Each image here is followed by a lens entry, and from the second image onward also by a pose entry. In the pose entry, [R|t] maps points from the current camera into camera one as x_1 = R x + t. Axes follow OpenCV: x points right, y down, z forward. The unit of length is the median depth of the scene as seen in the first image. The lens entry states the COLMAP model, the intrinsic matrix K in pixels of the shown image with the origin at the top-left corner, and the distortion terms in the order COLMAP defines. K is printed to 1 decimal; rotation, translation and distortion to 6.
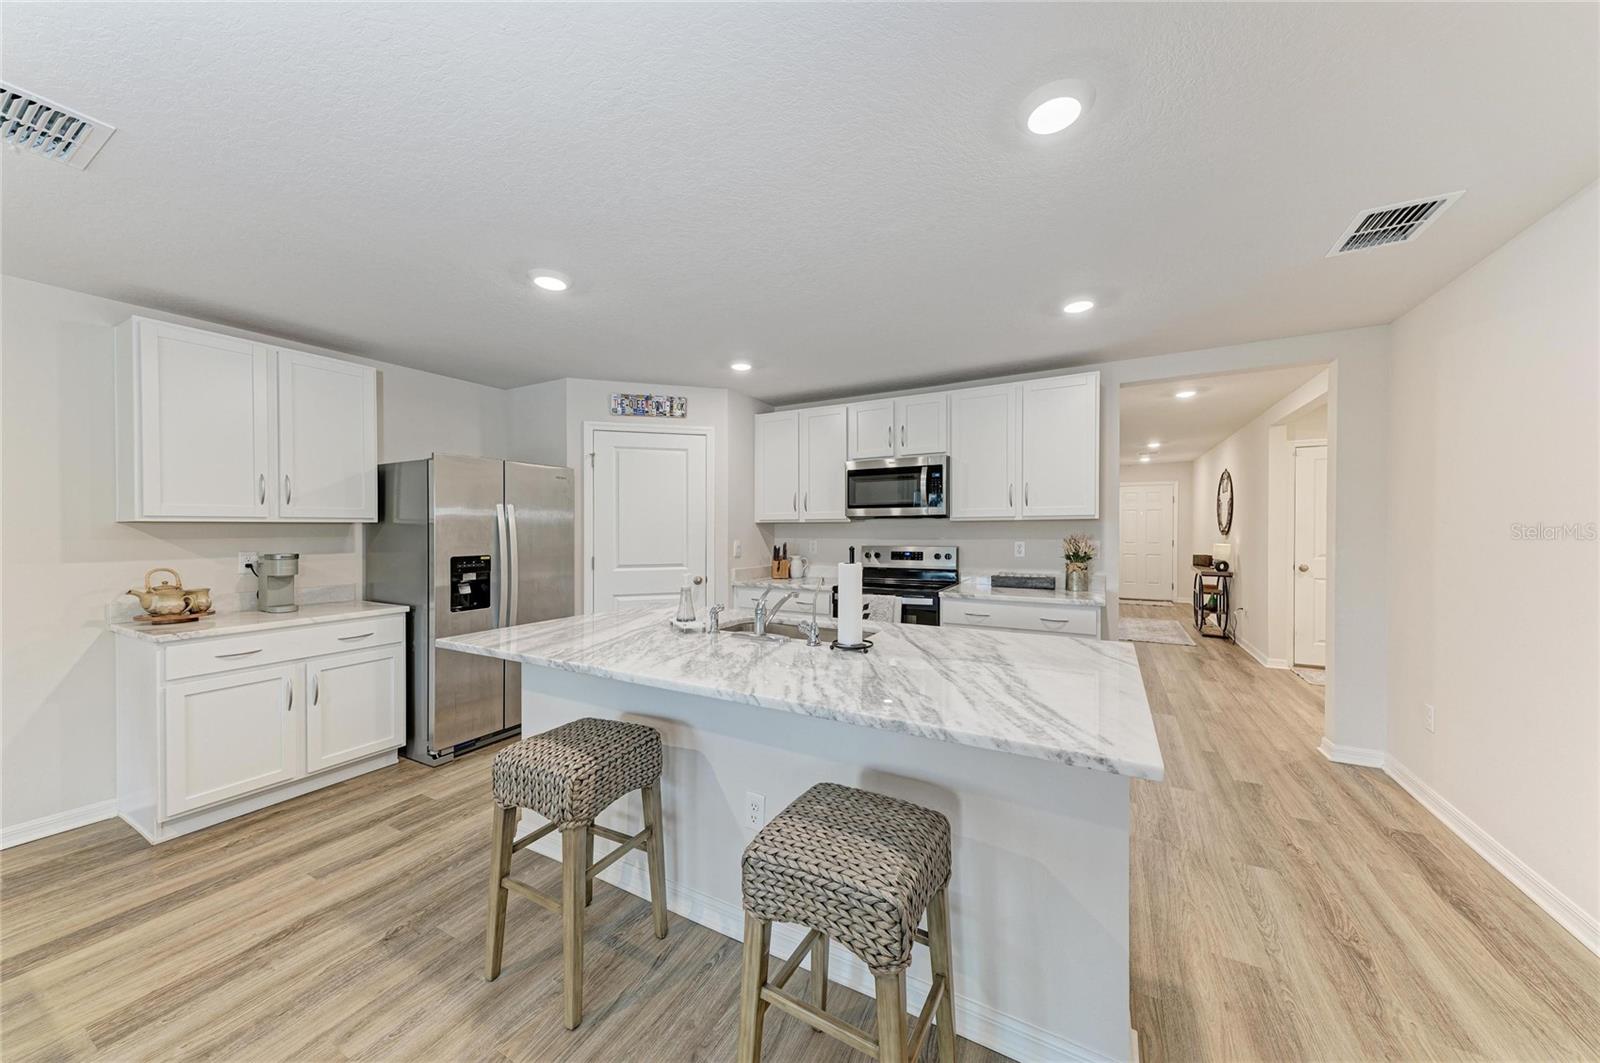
lens RADIAL K [[540.4, 0, 801.5], [0, 540.4, 533.4], [0, 0, 1]] dist [0.011976, -0.000322]
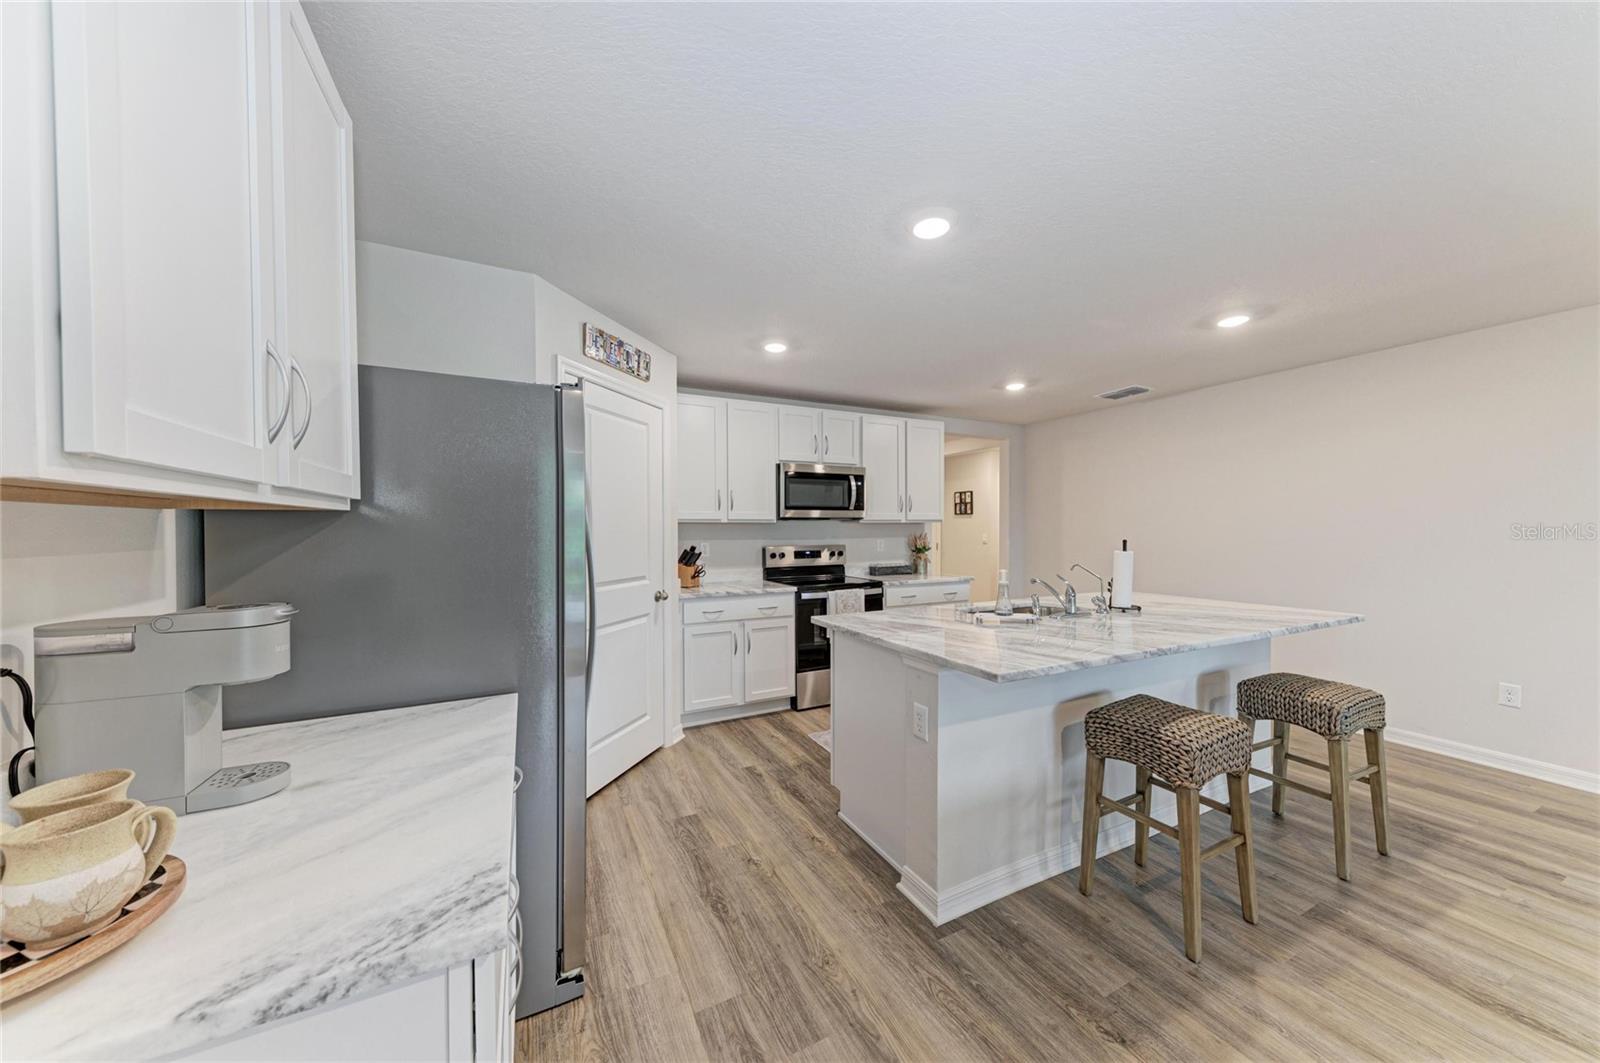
lens RADIAL K [[540.4, 0, 801.2], [0, 540.4, 535.9], [0, 0, 1]] dist [0.011976, -0.000322]
pose [[0.570353, -0.008557, 0.821355, -0.739720], [0.009571, 0.999947, 0.003771, 0.000081], [-0.821344, 0.005710, 0.570405, 0.409582]]
